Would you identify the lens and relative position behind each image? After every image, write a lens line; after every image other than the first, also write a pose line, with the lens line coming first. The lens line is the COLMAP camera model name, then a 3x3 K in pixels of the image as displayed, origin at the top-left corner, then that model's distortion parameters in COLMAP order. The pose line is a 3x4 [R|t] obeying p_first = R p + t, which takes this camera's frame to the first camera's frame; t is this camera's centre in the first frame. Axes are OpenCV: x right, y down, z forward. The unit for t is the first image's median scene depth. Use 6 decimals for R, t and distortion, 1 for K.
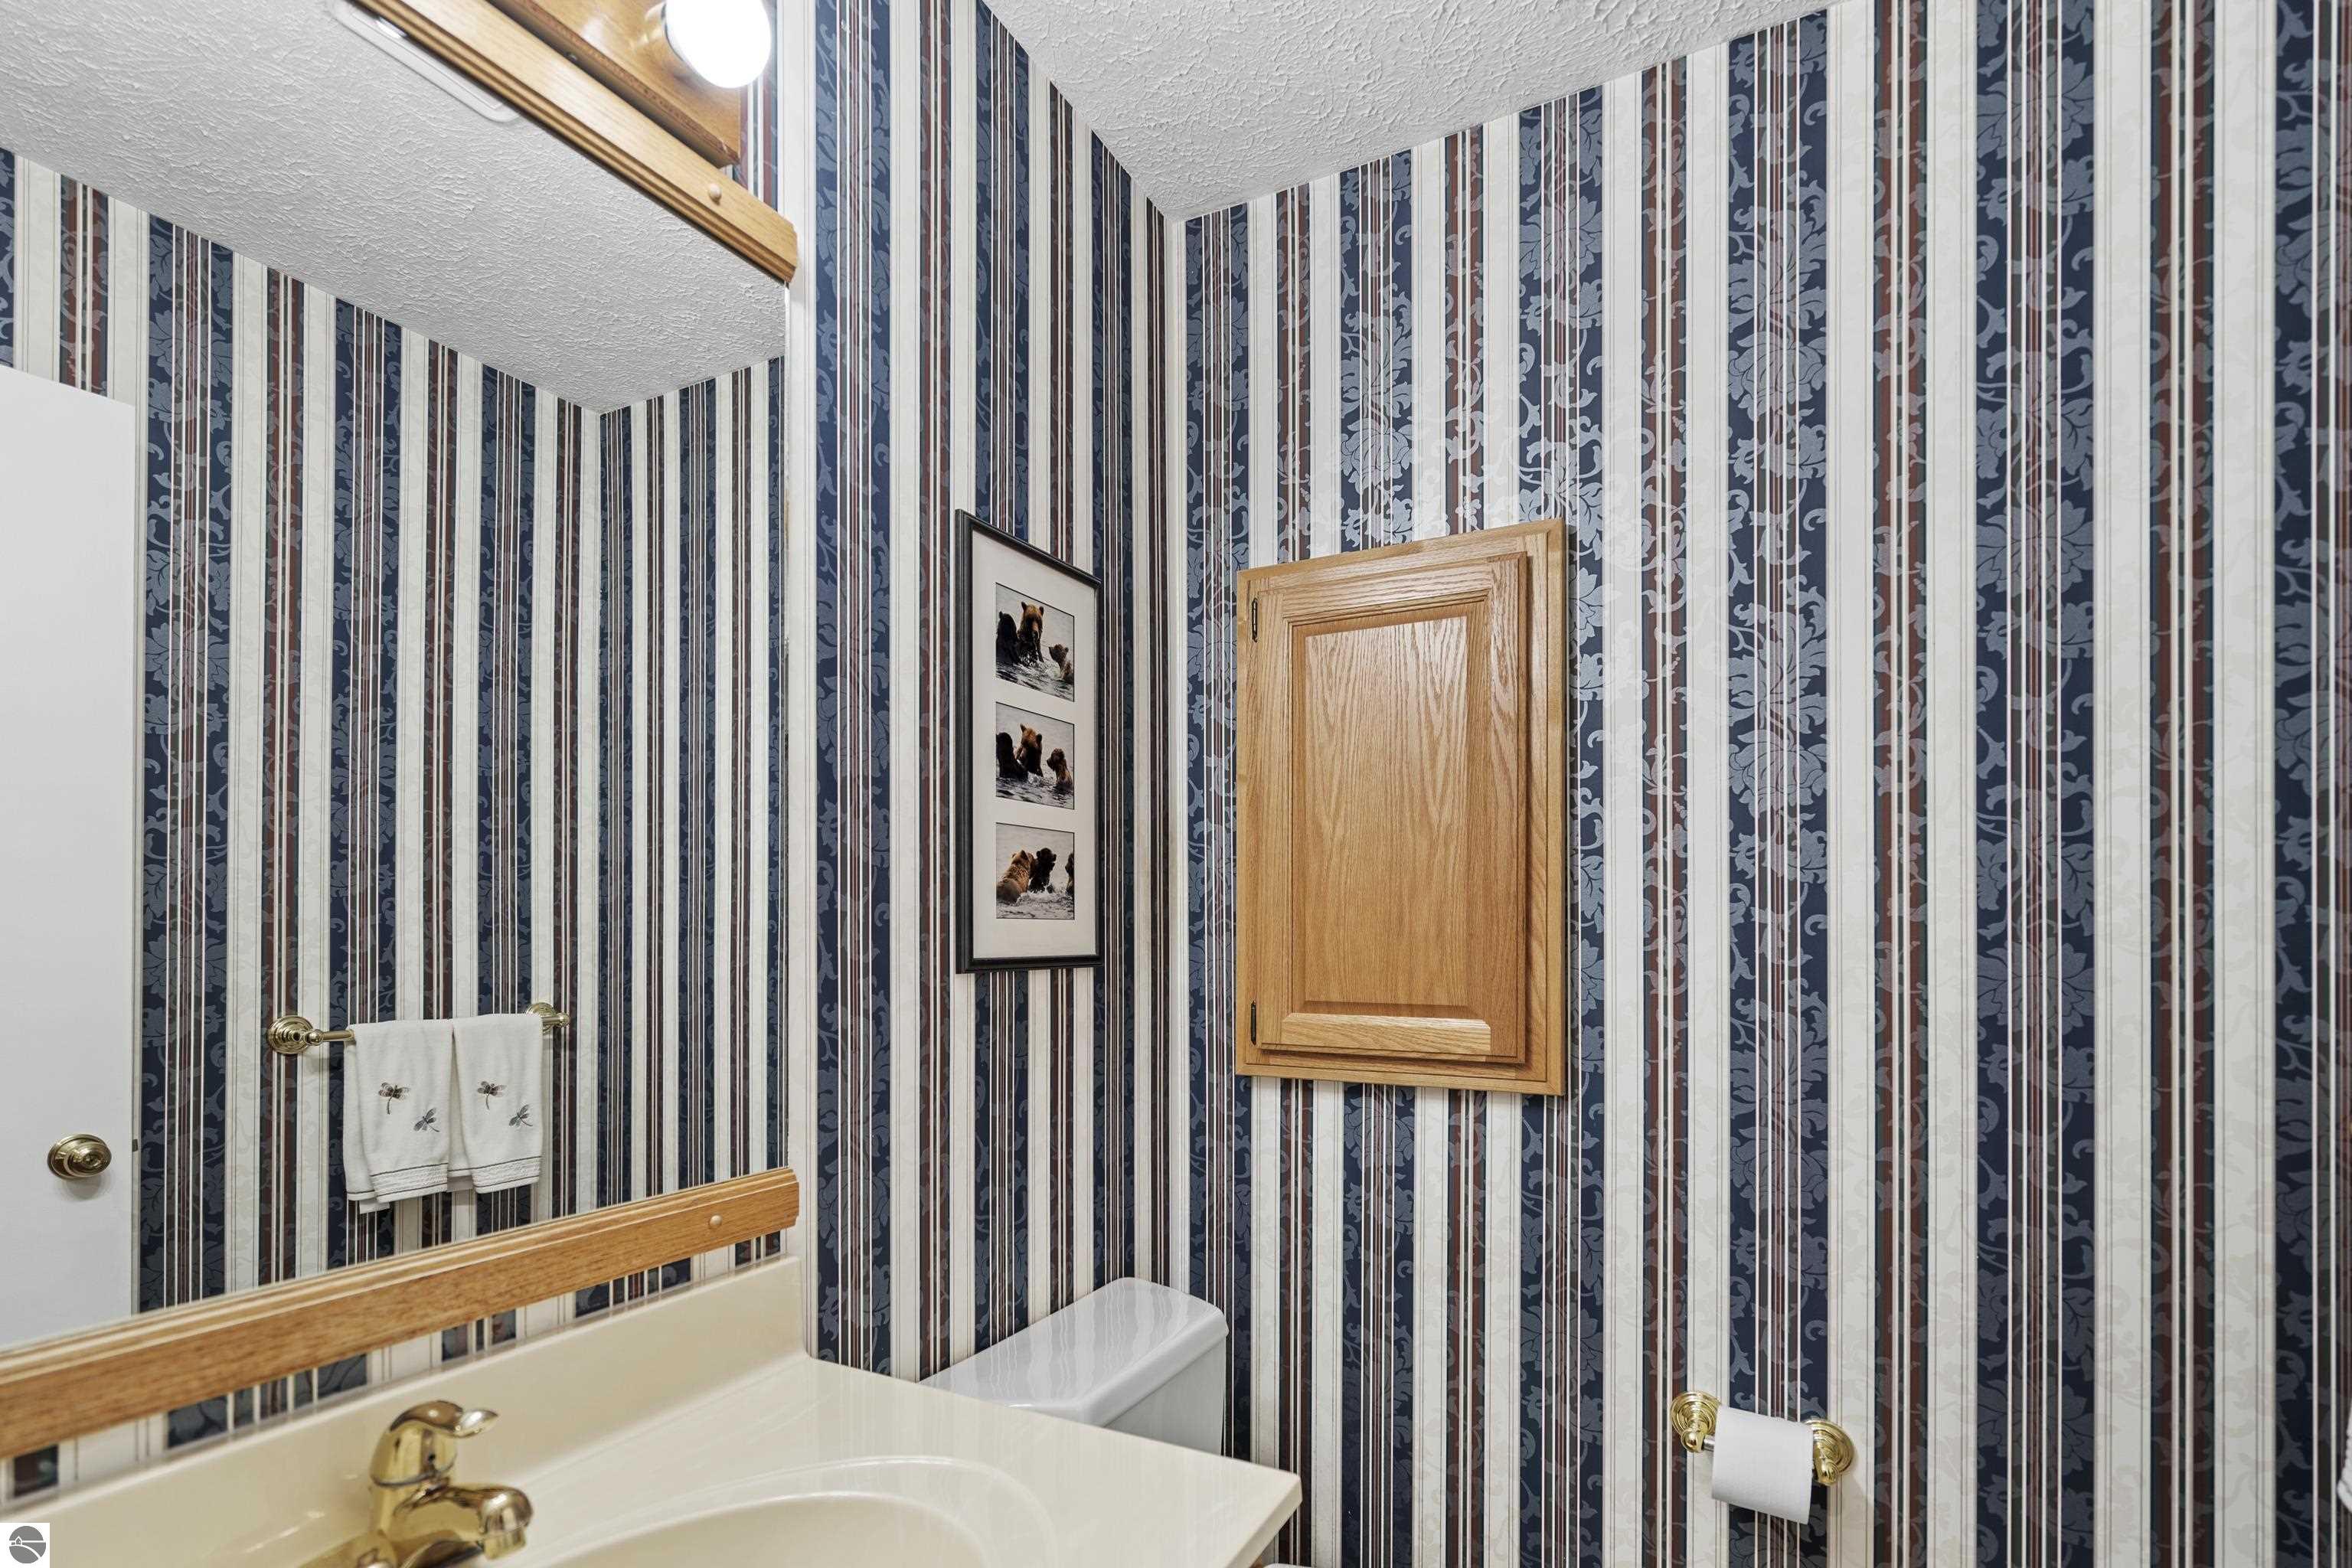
lens RADIAL K [[1106.0, 0, 1182.2], [0, 1106.0, 938.3], [0, 0, 1]] dist [-0.001503, 0.000140]
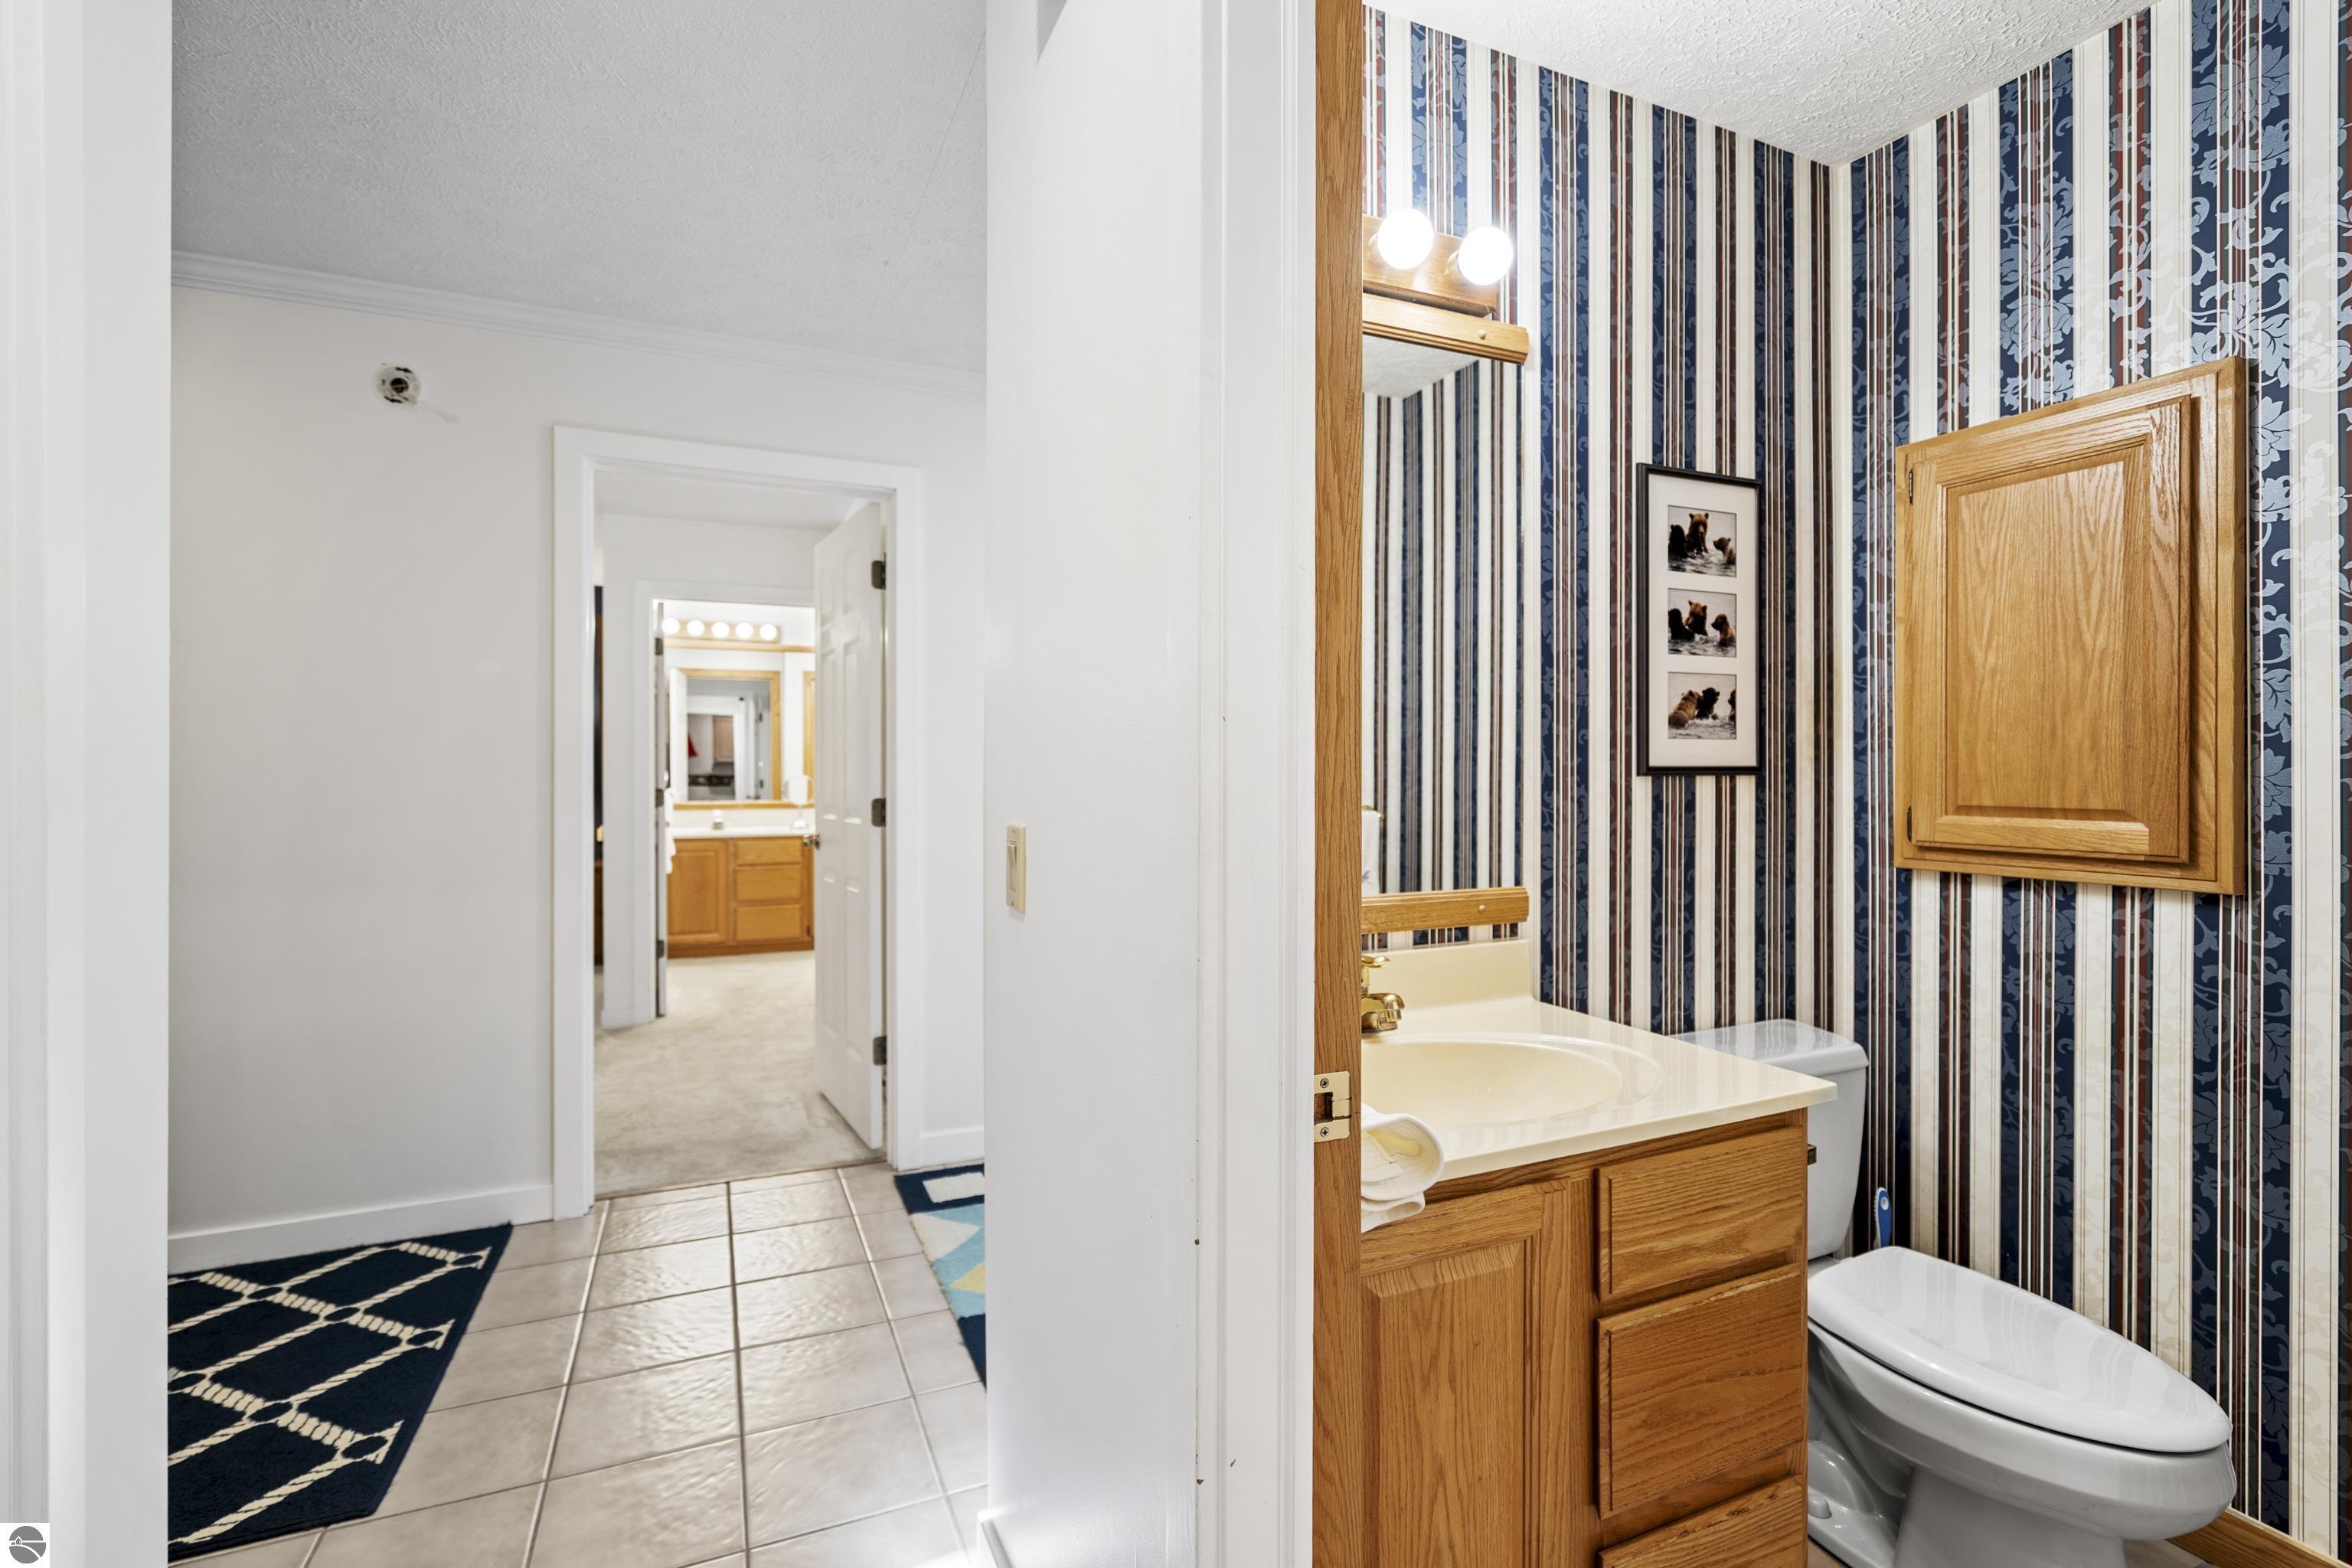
lens RADIAL K [[1072.6, 0, 1176.0], [0, 1072.6, 784.0], [0, 0, 1]] dist [-0.012740, 0.001067]
pose [[0.783576, 0.005800, -0.621269, 0.170492], [-0.000438, 0.999961, 0.008783, 0.025461], [0.621296, -0.006610, 0.783548, -0.426030]]
